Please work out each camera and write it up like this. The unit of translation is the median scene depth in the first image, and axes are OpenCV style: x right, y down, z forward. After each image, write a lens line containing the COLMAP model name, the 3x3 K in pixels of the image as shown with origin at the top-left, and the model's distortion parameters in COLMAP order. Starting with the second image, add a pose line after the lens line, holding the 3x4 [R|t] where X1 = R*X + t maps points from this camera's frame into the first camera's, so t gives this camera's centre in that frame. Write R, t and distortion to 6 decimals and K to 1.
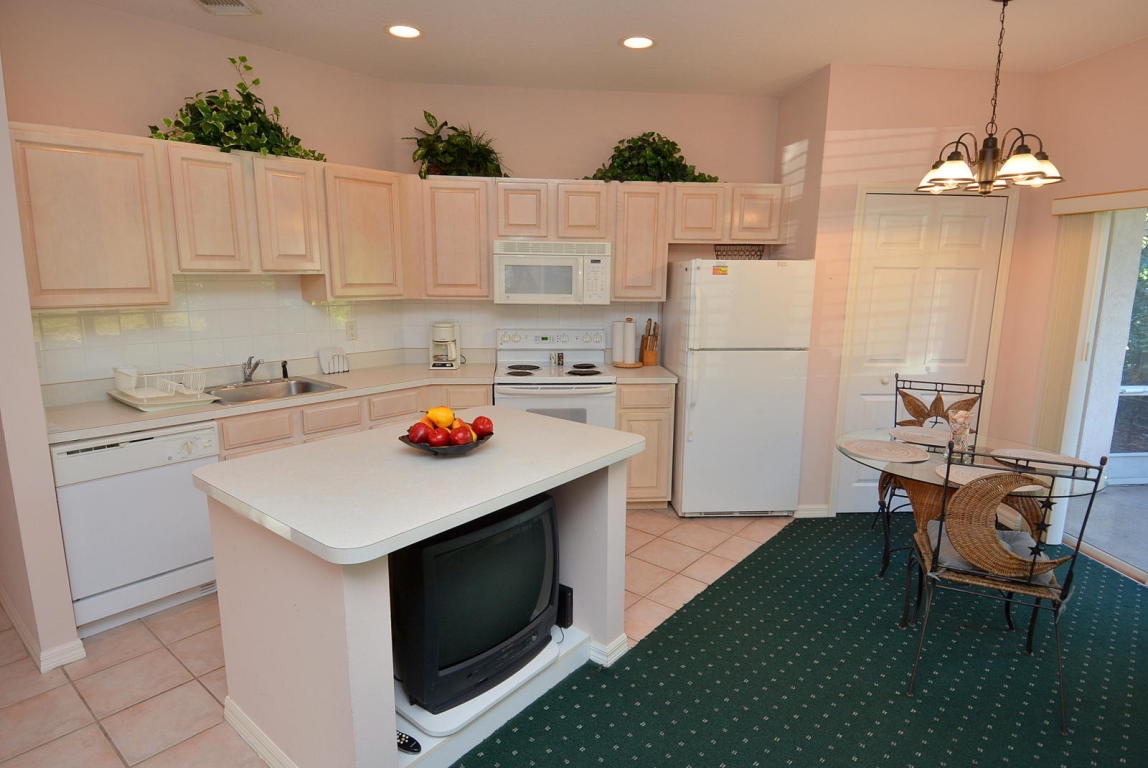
lens RADIAL K [[626.8, 0, 579.1], [0, 626.8, 383.8], [0, 0, 1]] dist [0.057606, -0.061920]
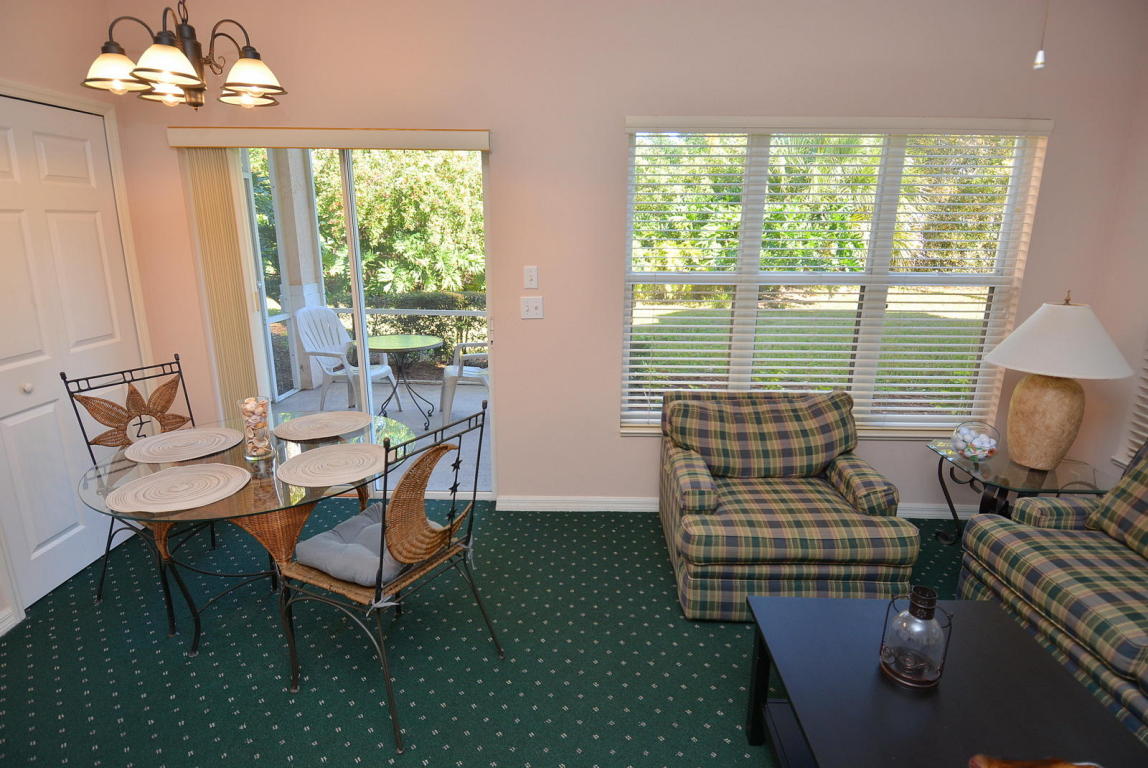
lens RADIAL K [[603.0, 0, 578.1], [0, 603.0, 384.4], [0, 0, 1]] dist [0.052035, -0.056208]
pose [[0.108390, -0.260716, 0.959311, -0.049425], [0.168859, 0.955802, 0.240684, -0.066026], [-0.979662, 0.135900, 0.147624, 0.383397]]
